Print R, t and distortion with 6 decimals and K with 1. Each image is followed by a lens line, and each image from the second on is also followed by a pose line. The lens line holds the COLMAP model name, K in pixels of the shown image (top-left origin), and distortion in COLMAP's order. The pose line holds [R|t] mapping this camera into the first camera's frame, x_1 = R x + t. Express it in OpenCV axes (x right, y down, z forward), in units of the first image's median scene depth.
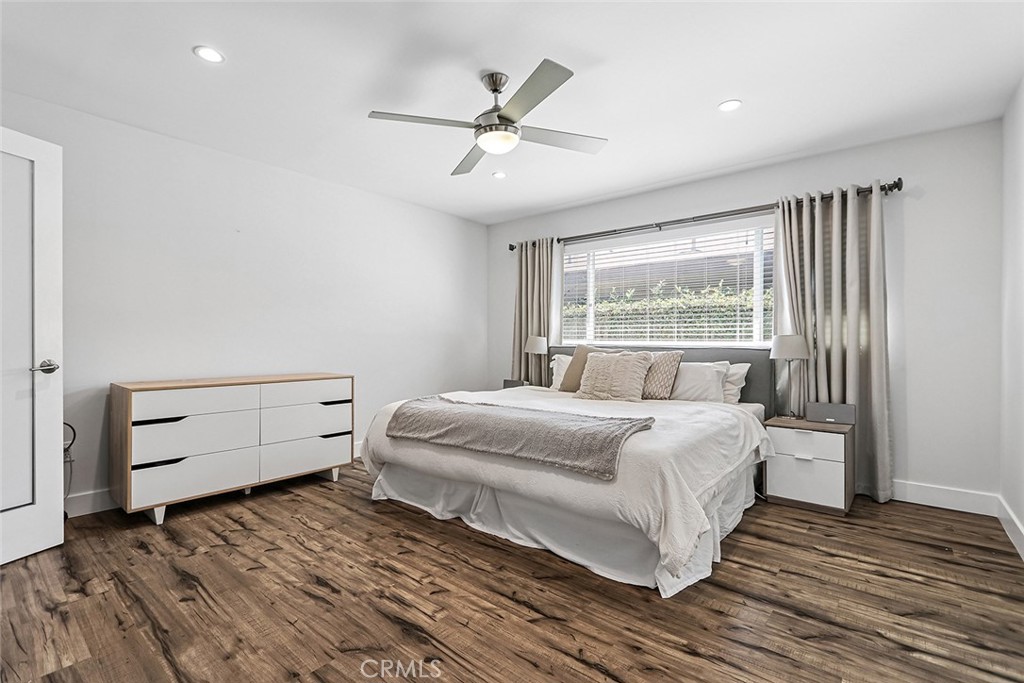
lens RADIAL K [[469.5, 0, 496.1], [0, 469.5, 341.2], [0, 0, 1]] dist [0.002446, -0.002875]
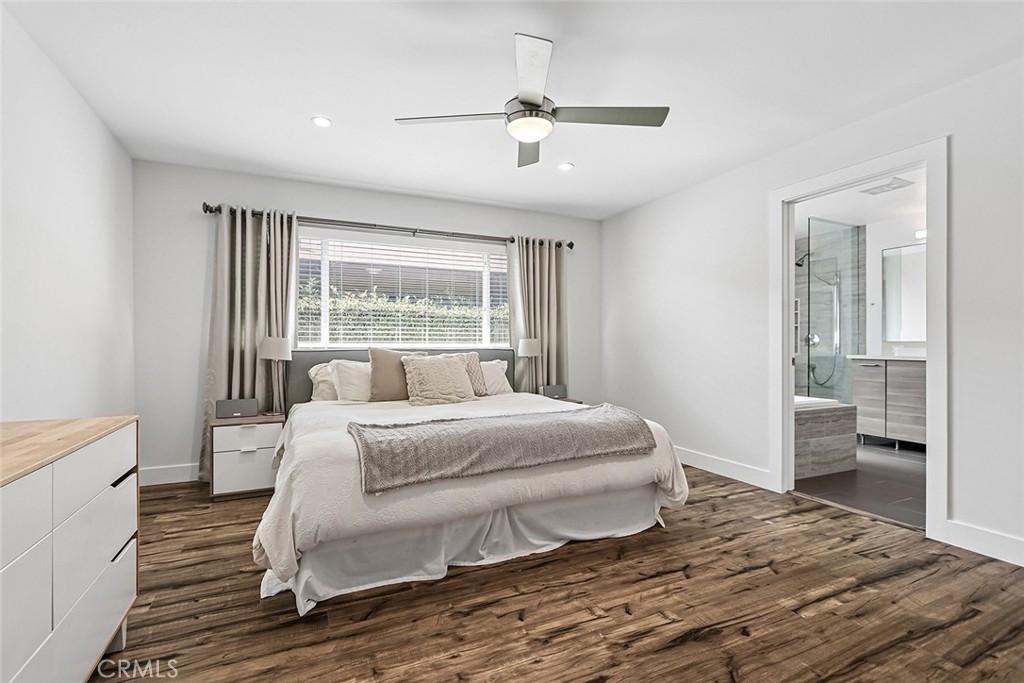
lens RADIAL K [[469.5, 0, 511.2], [0, 469.5, 340.5], [0, 0, 1]] dist [0.002446, -0.002875]
pose [[0.417524, 0.000335, 0.908666, -0.772193], [0.005269, 0.999982, -0.002790, -0.003231], [-0.908651, 0.005952, 0.417515, 0.584189]]
